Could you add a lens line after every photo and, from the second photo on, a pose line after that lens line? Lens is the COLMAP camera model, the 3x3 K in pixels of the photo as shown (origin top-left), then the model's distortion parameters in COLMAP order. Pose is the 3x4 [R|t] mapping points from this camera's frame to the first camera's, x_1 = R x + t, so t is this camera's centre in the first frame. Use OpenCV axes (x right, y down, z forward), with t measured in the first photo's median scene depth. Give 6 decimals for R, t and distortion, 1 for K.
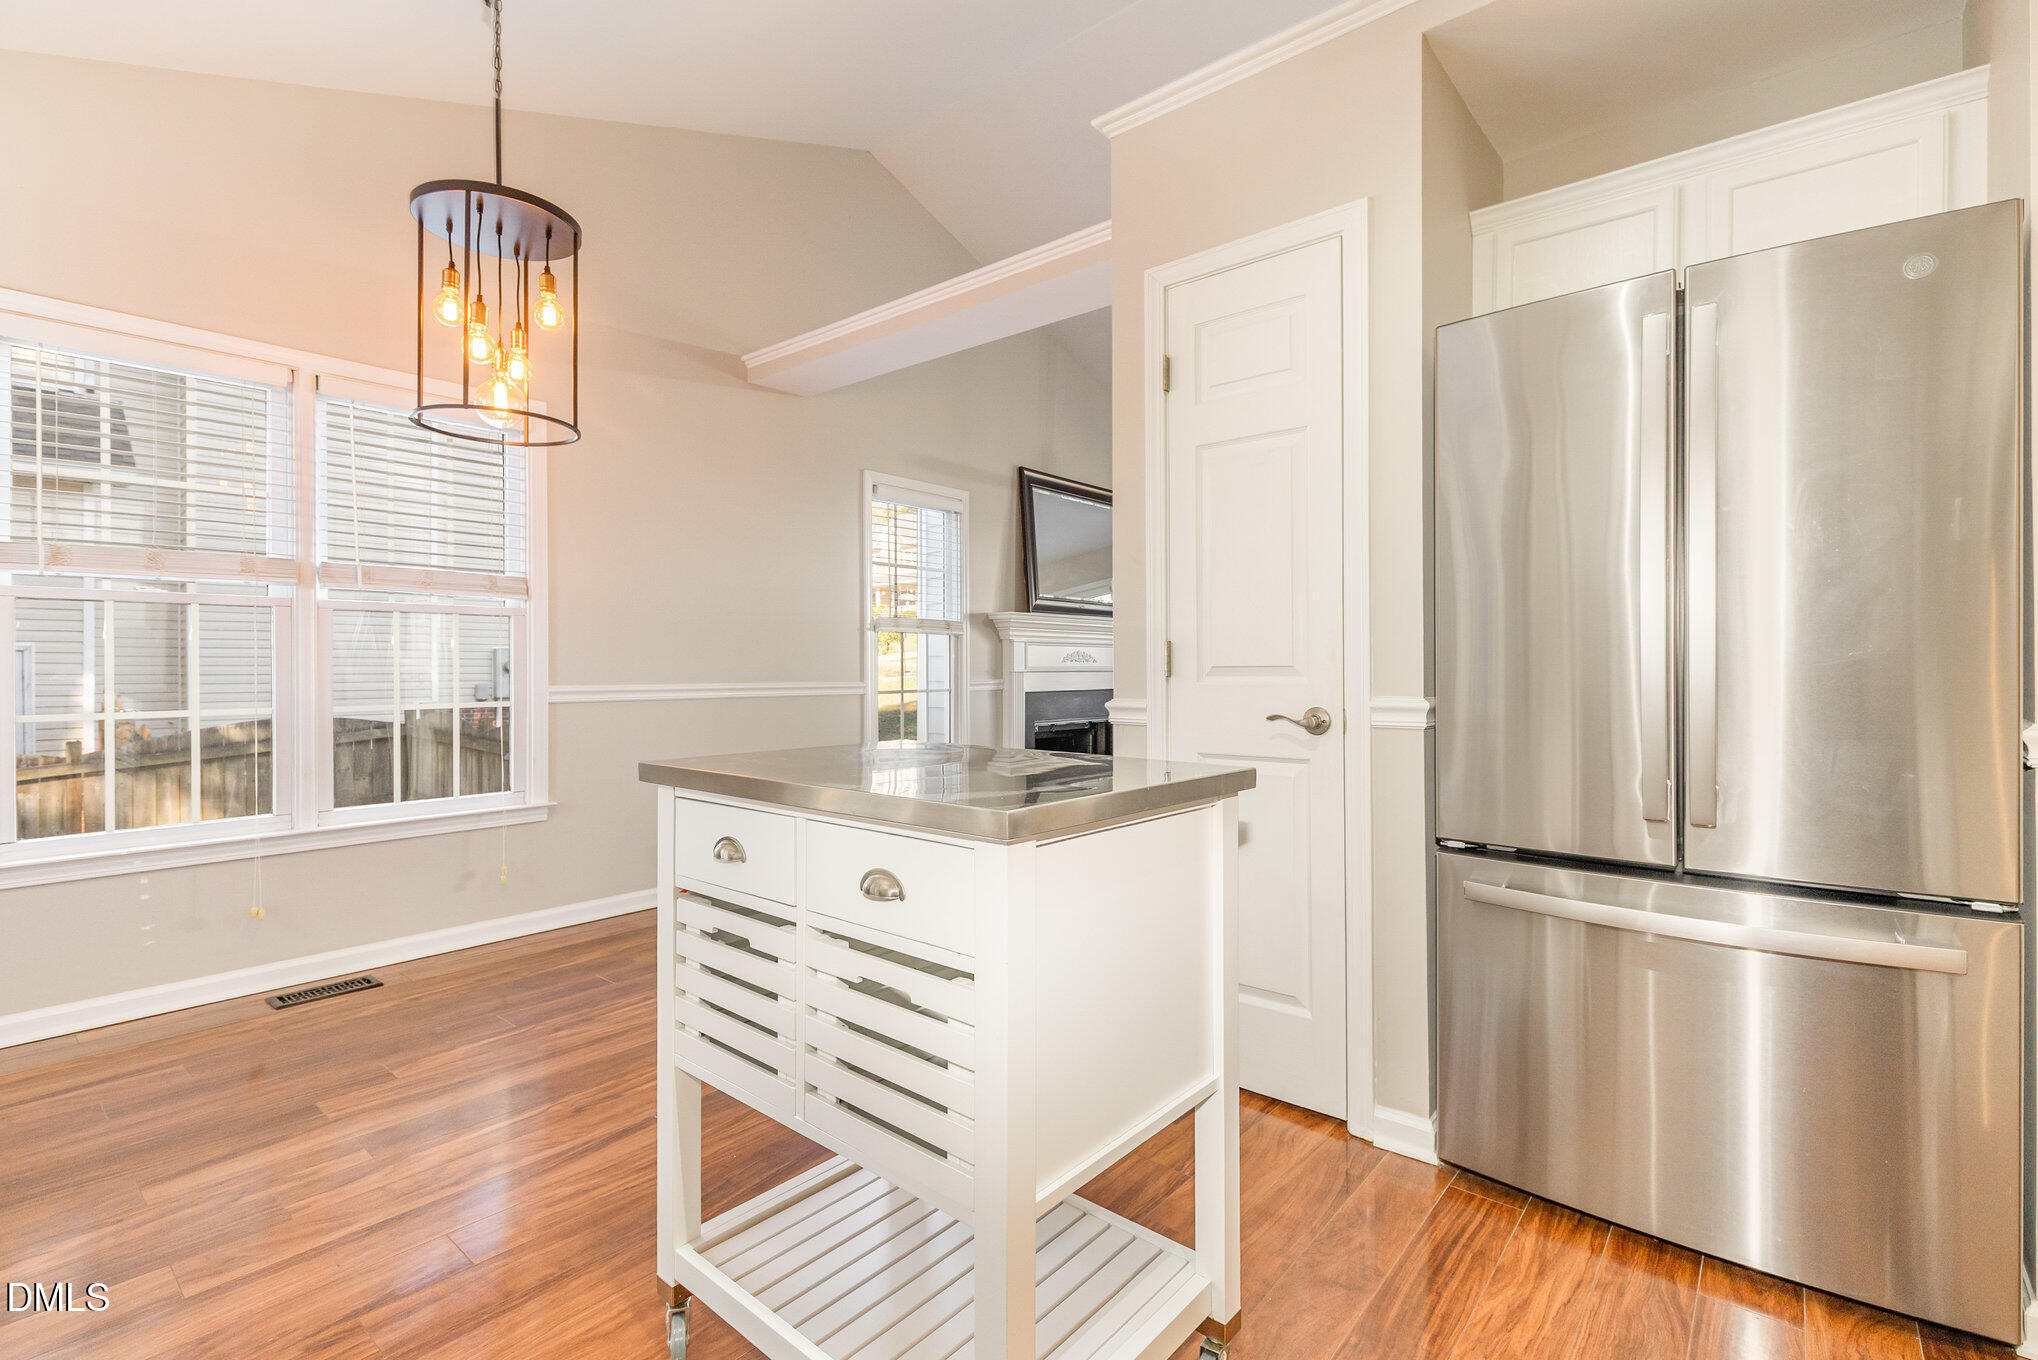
lens RADIAL K [[941.2, 0, 1010.1], [0, 941.2, 679.9], [0, 0, 1]] dist [0.012286, -0.000139]
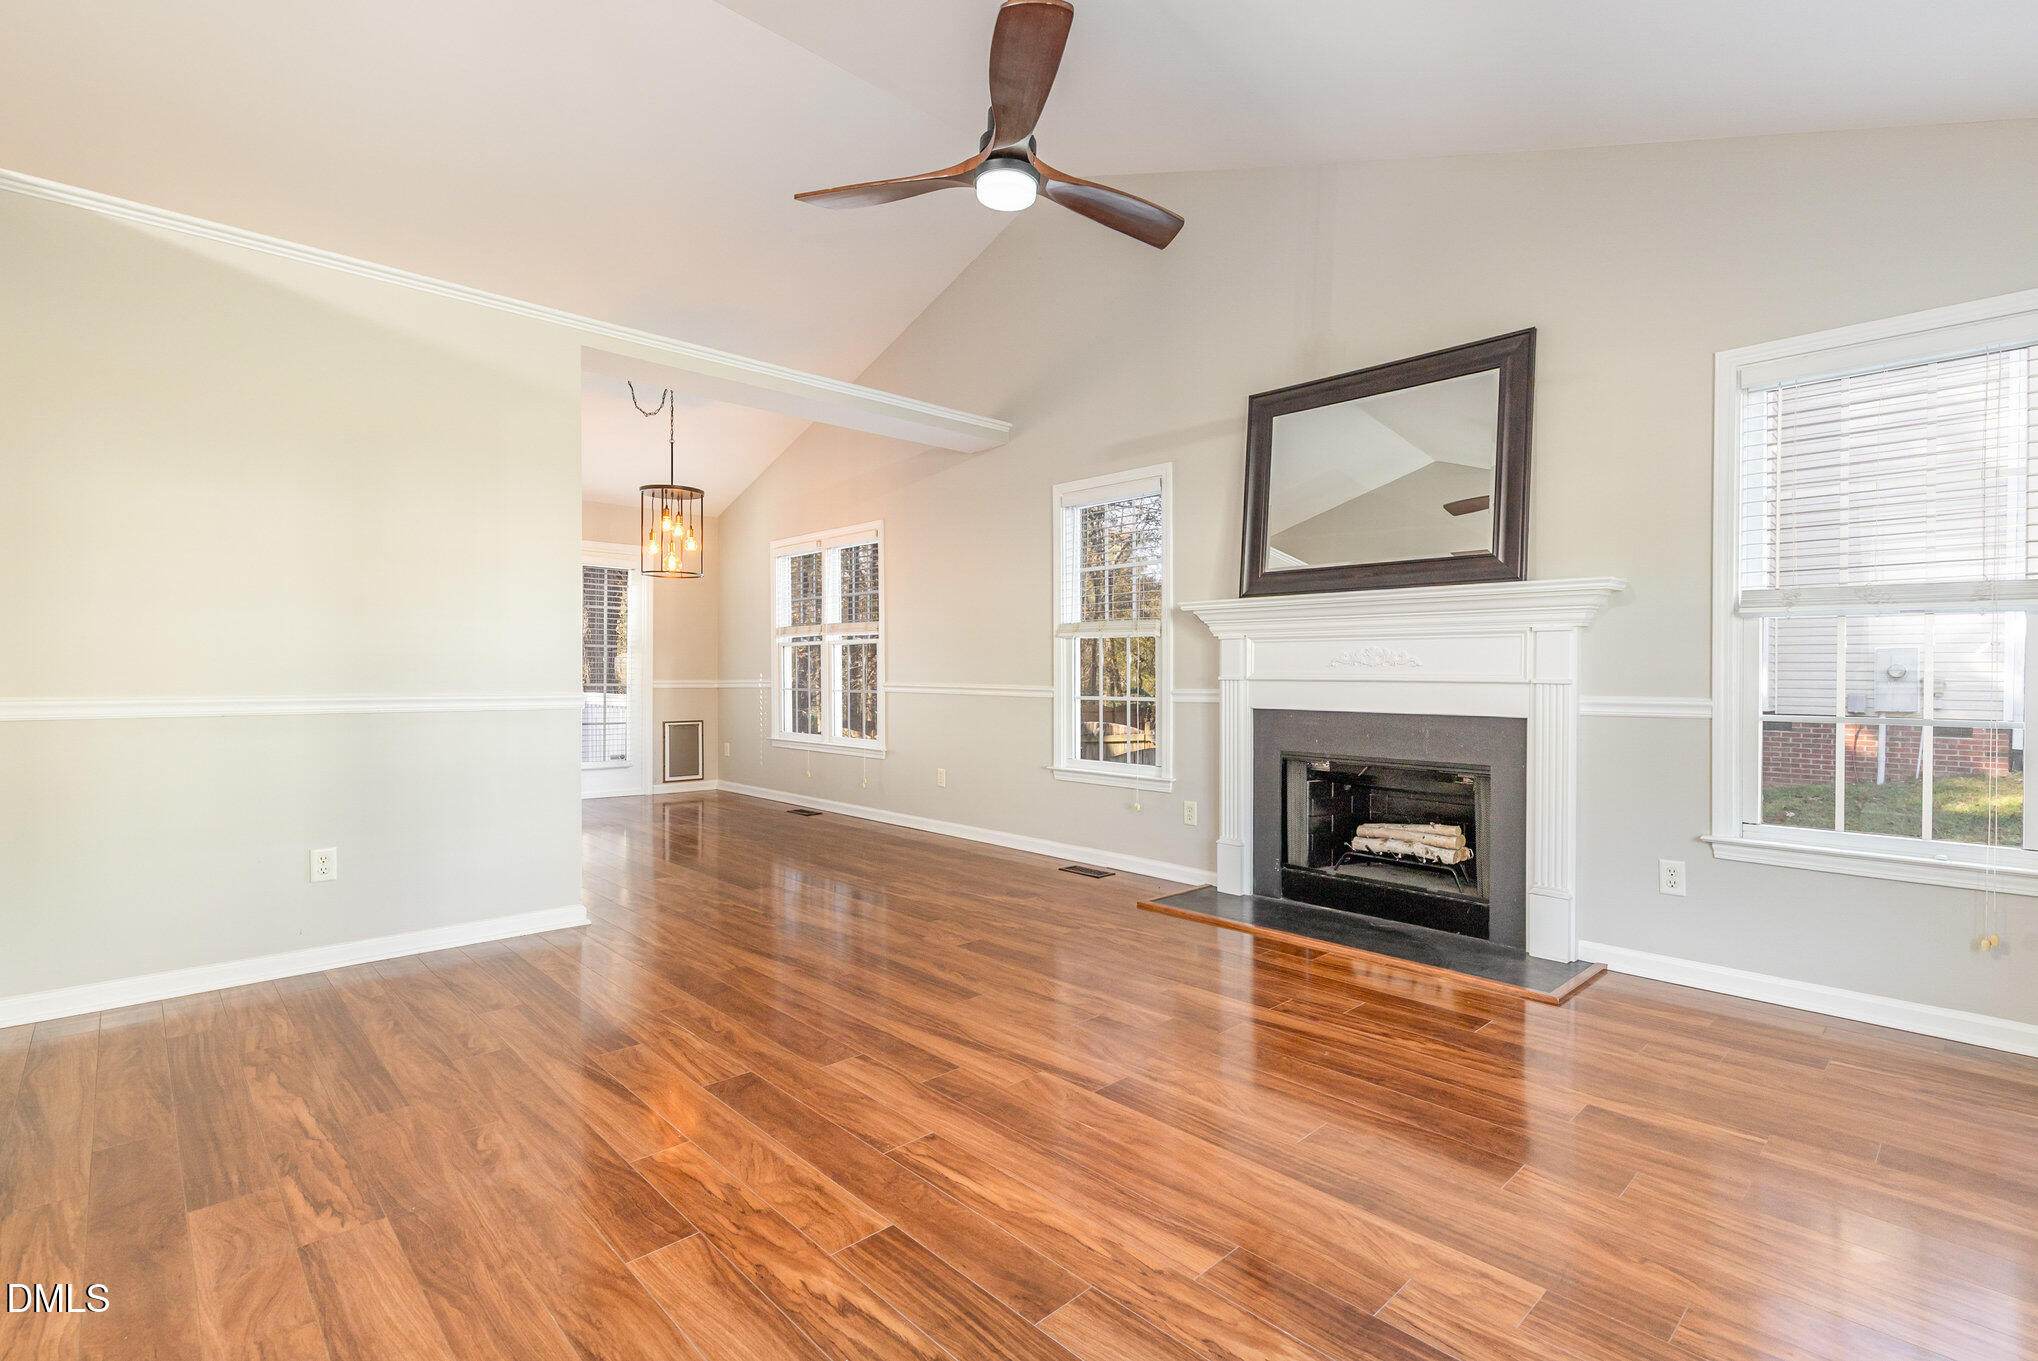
lens RADIAL K [[953.8, 0, 1026.3], [0, 953.8, 682.3], [0, 0, 1]] dist [0.014186, -0.000143]
pose [[-0.104521, 0.011934, -0.994451, 1.910861], [-0.015080, 0.999794, 0.013584, -0.035307], [0.994408, 0.016416, -0.104319, 2.234987]]
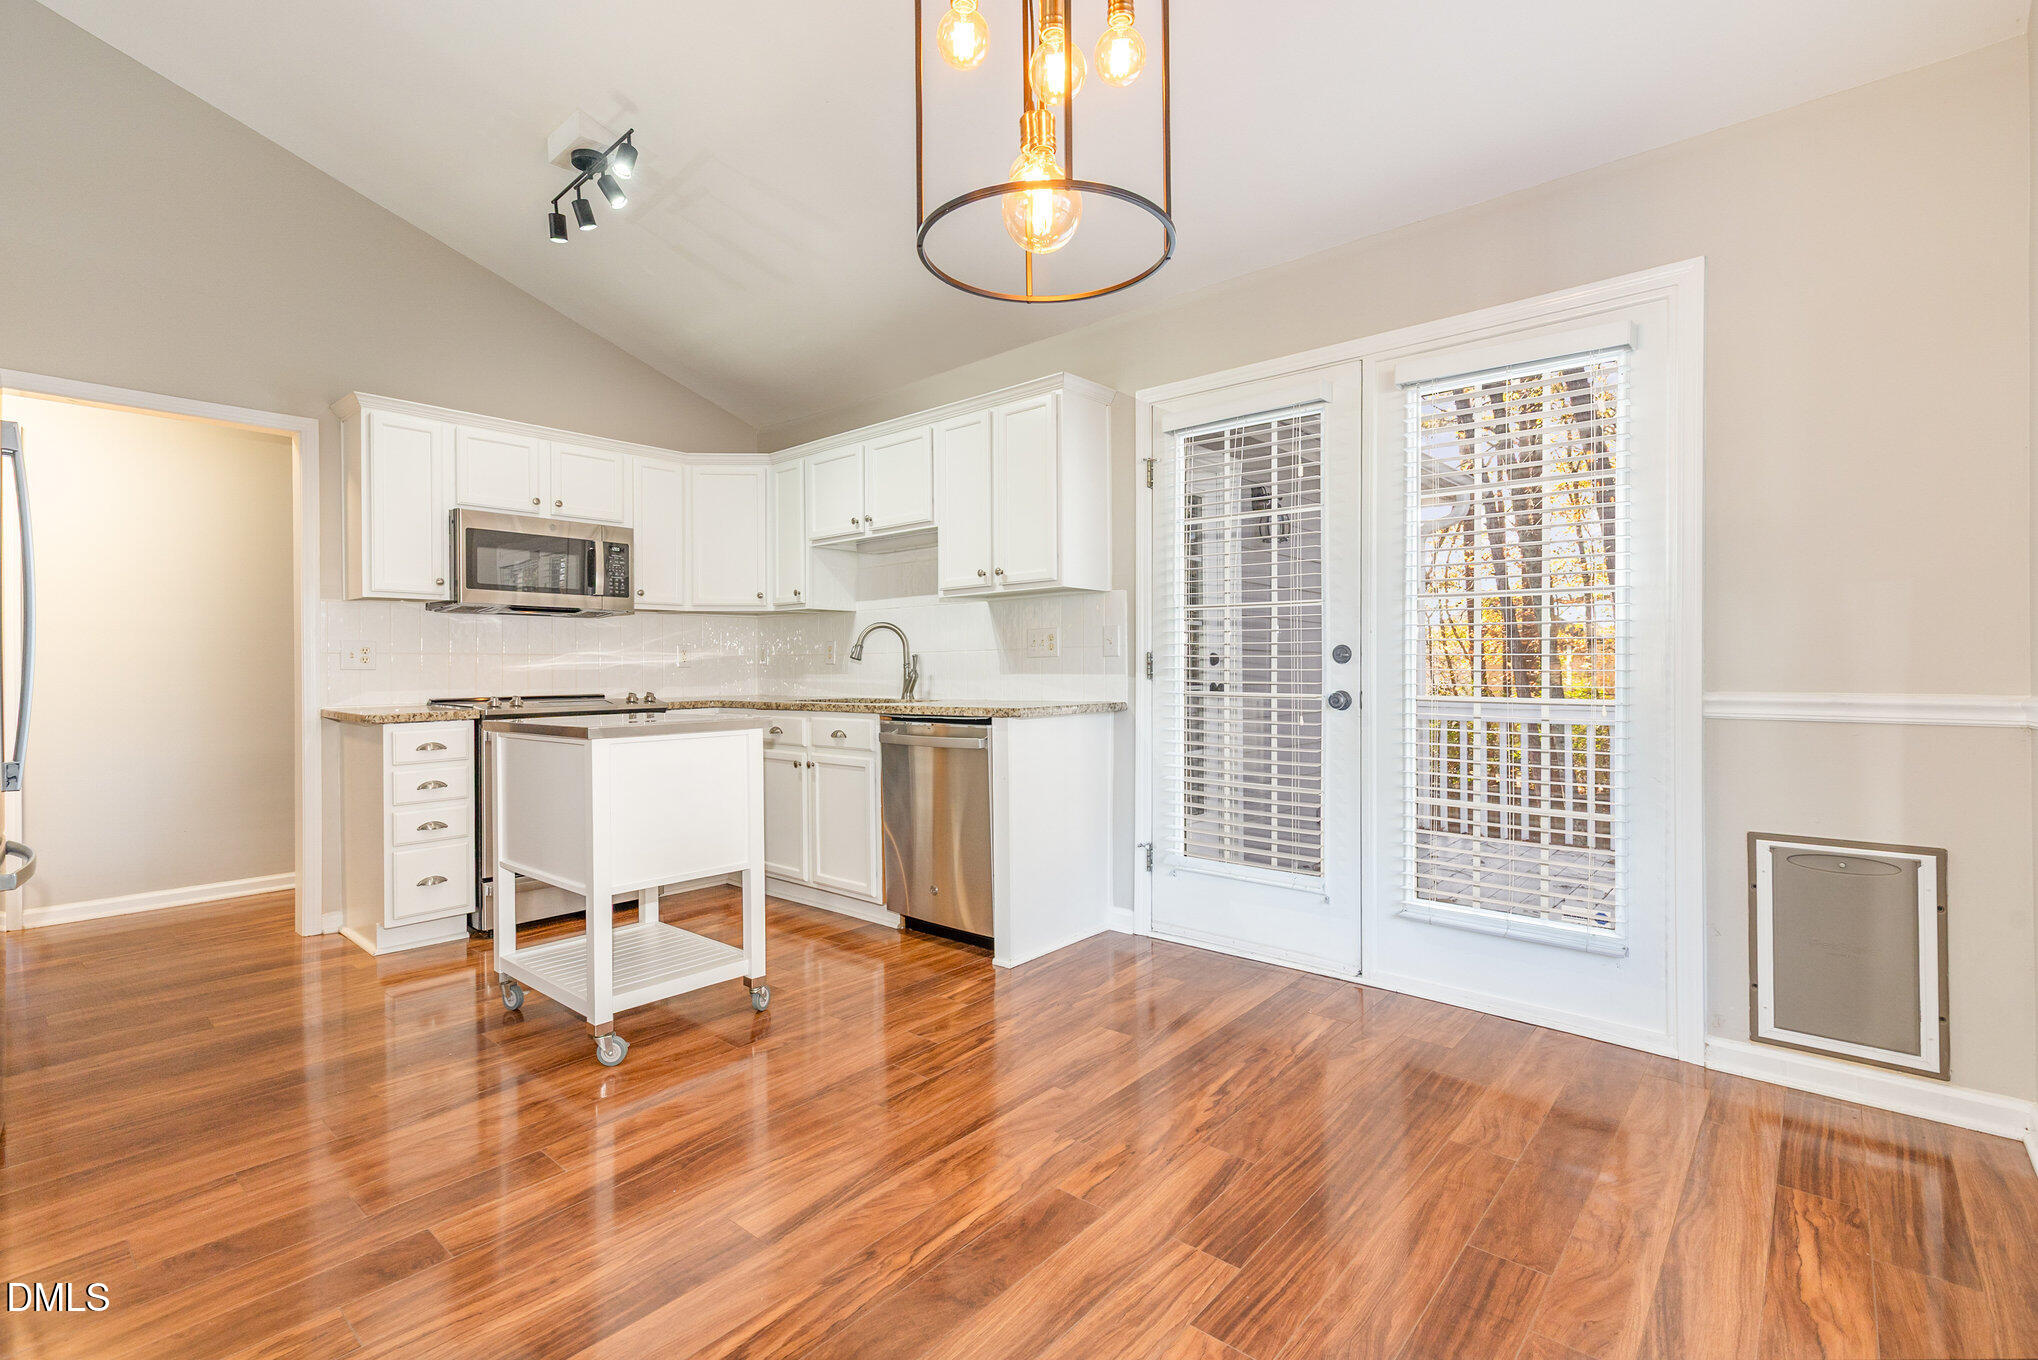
lens RADIAL K [[925.5, 0, 1019.4], [0, 925.5, 667.6], [0, 0, 1]] dist [0.008712, -0.000452]
pose [[-0.999936, 0.009156, 0.006586, -0.535339], [0.009231, 0.999892, 0.011421, -0.022783], [-0.006481, 0.011481, -0.999913, 1.593113]]
